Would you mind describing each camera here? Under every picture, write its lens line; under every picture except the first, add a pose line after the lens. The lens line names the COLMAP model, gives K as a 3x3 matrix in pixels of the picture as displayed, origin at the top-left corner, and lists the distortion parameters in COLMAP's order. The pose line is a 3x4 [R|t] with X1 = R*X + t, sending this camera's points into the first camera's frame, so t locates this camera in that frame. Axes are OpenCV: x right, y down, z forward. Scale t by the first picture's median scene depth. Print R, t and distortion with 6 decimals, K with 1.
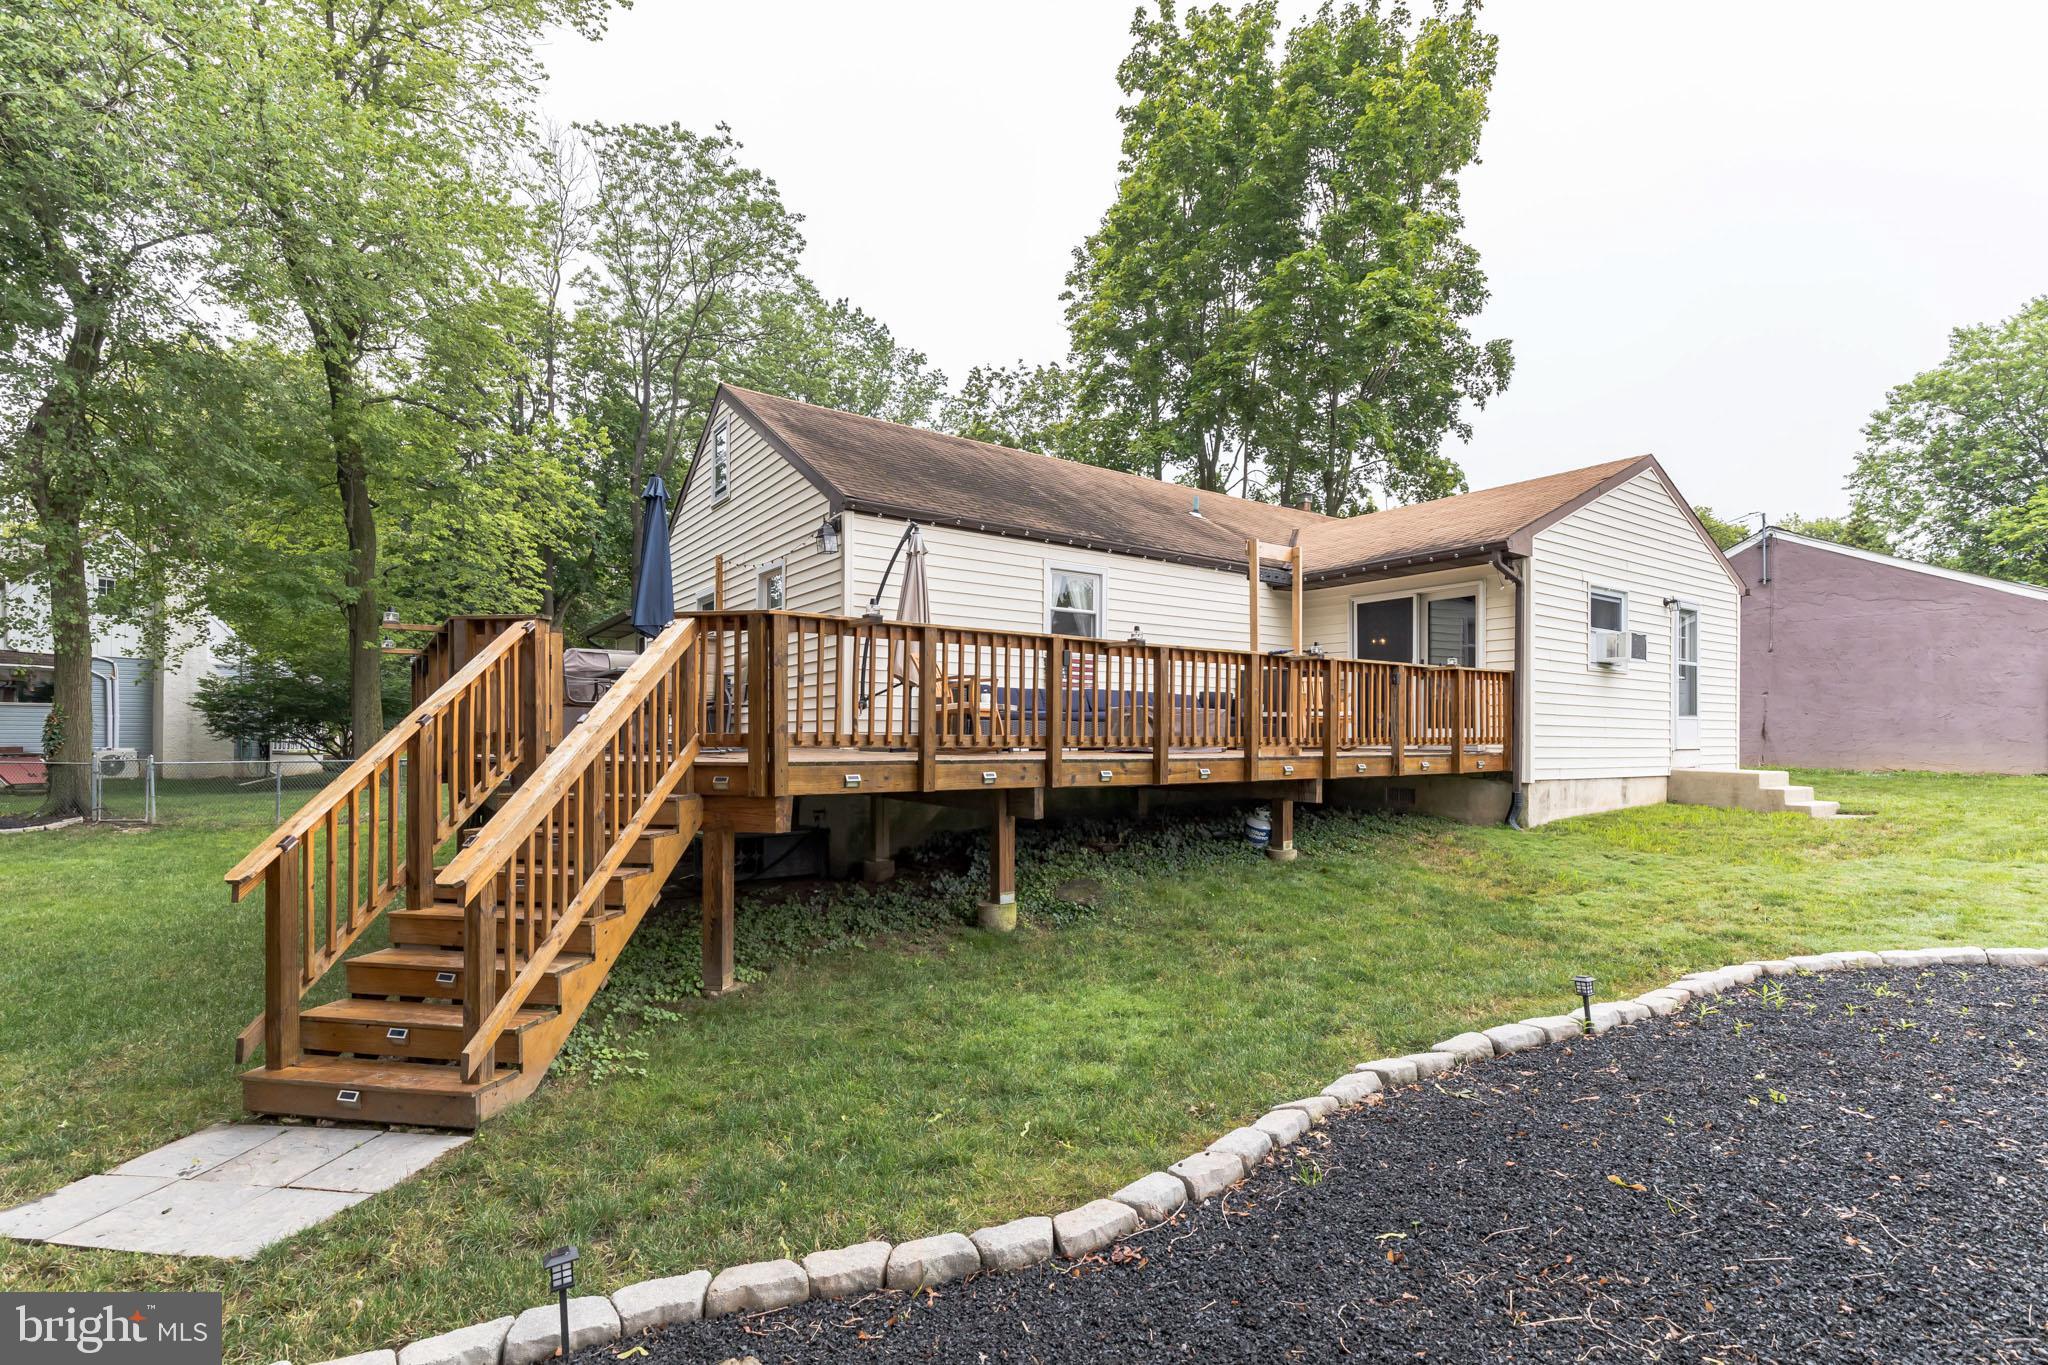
lens RADIAL K [[937.4, 0, 1007.4], [0, 937.4, 730.4], [0, 0, 1]] dist [-0.000483, -0.000734]
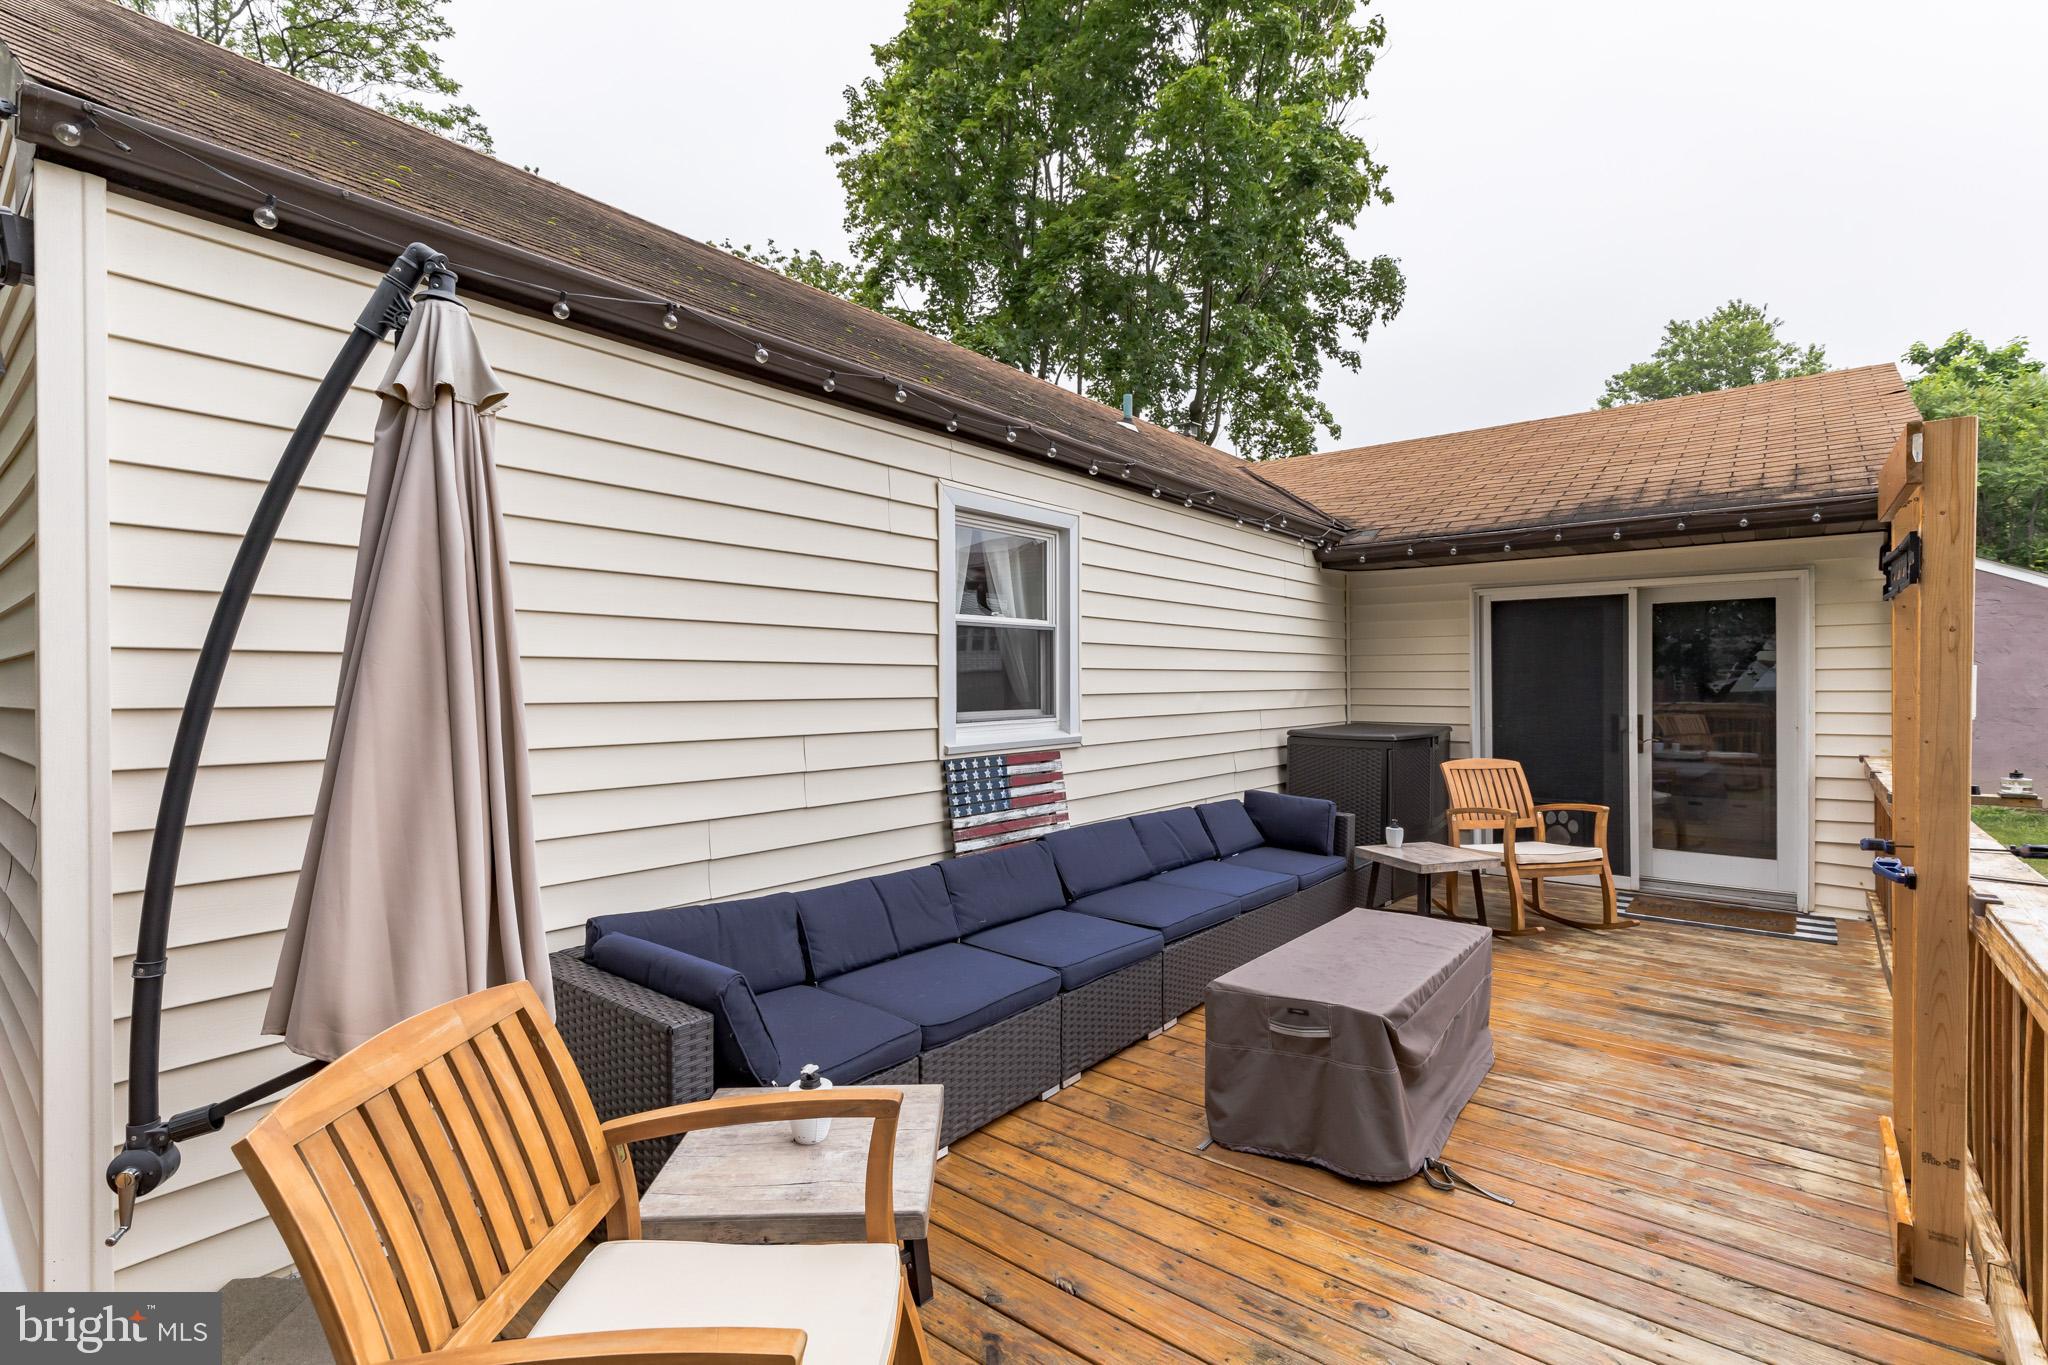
lens RADIAL K [[937.4, 0, 1034.9], [0, 937.4, 685.2], [0, 0, 1]] dist [-0.000483, -0.000734]
pose [[0.956141, -0.017241, 0.292399, -0.014084], [0.016525, 0.999851, 0.004918, -0.048851], [-0.292440, 0.000129, 0.956284, 0.295610]]
